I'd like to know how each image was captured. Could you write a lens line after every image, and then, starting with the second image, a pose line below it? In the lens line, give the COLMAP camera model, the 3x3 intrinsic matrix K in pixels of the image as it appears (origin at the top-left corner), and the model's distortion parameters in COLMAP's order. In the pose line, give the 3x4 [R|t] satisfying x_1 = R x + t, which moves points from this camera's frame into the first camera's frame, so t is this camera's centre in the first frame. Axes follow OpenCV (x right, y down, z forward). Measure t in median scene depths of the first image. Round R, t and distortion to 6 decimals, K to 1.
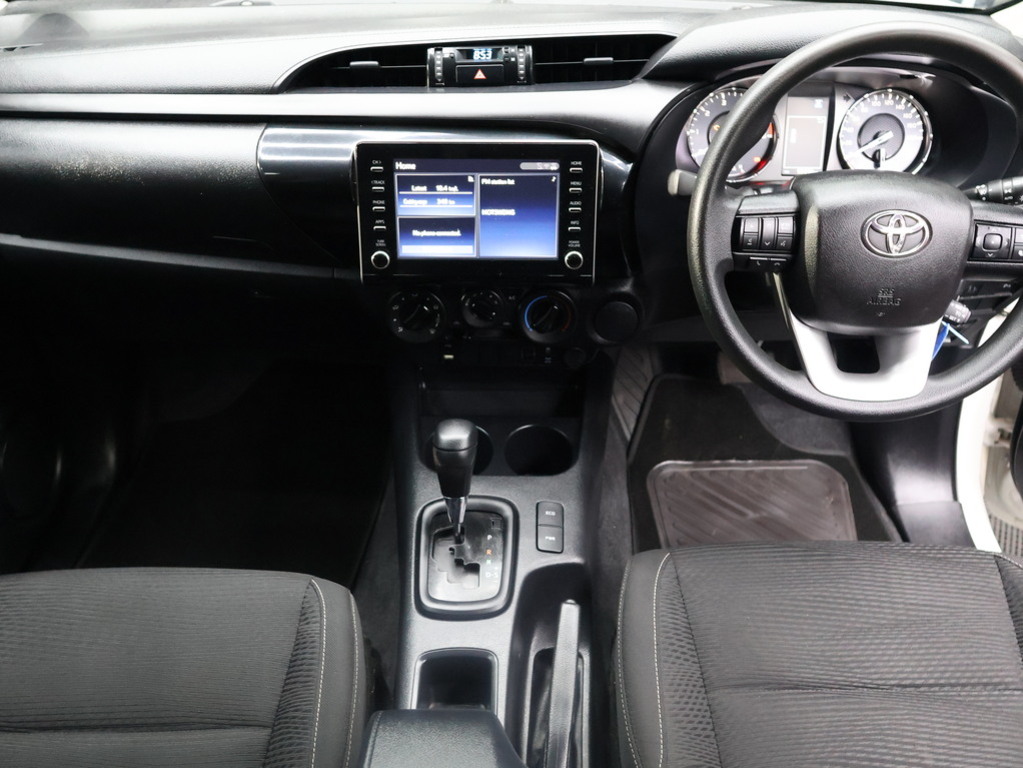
lens RADIAL K [[856.2, 0, 511.5], [0, 856.2, 384.0], [0, 0, 1]] dist [0.001231, -0.001167]
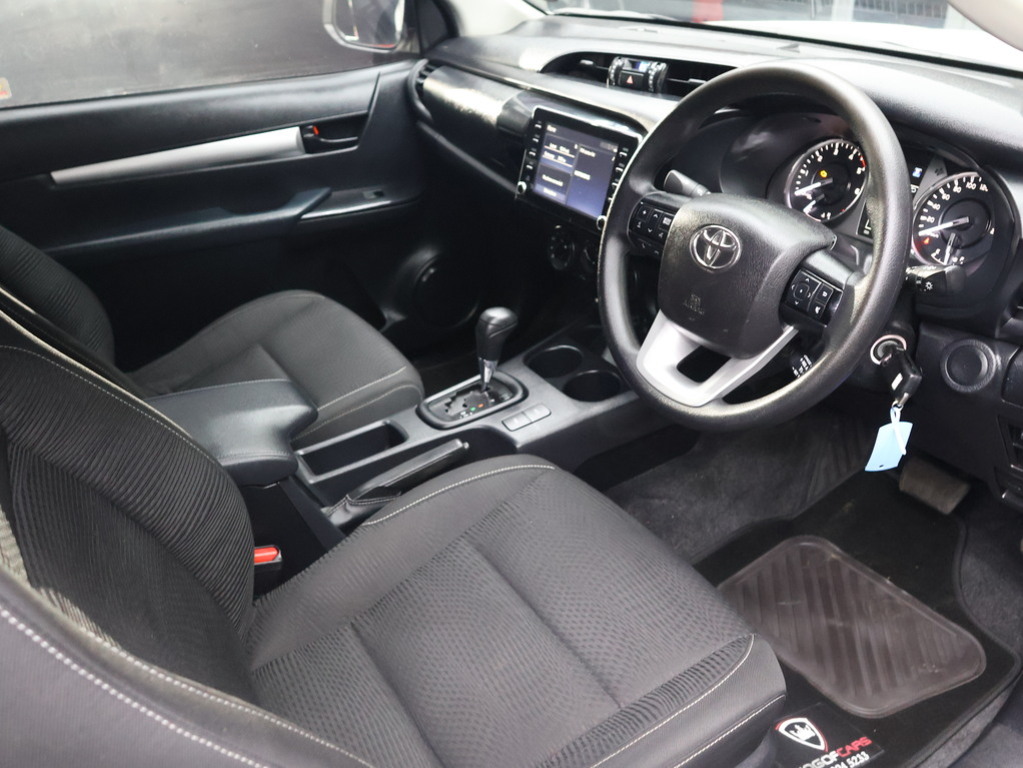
lens RADIAL K [[810.4, 0, 511.5], [0, 810.4, 384.0], [0, 0, 1]] dist [0.001252, 0.003064]
pose [[0.531829, 0.409206, -0.741424, 1.002575], [-0.469258, 0.871203, 0.144231, -0.046385], [0.704950, 0.271213, 0.655354, 0.178255]]
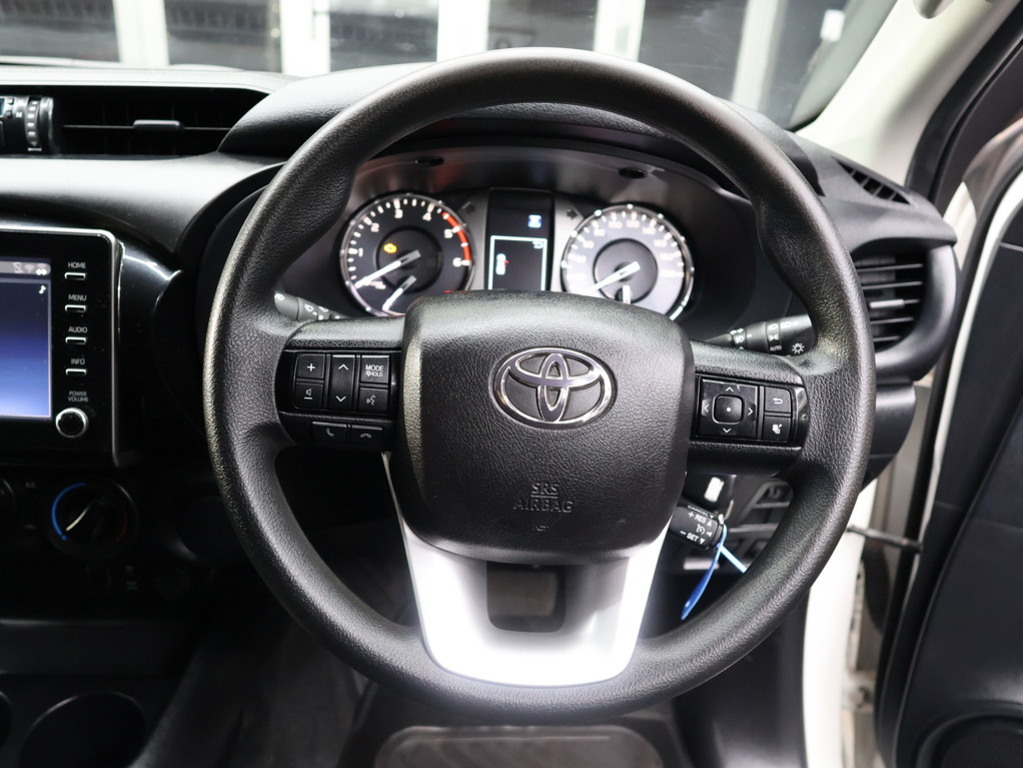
lens RADIAL K [[856.2, 0, 511.5], [0, 856.2, 384.0], [0, 0, 1]] dist [0.001231, -0.001167]
pose [[0.997577, 0.034464, 0.060430, 0.343891], [-0.019742, 0.973195, -0.229130, -0.040684], [-0.066707, 0.227382, 0.971518, 0.396849]]
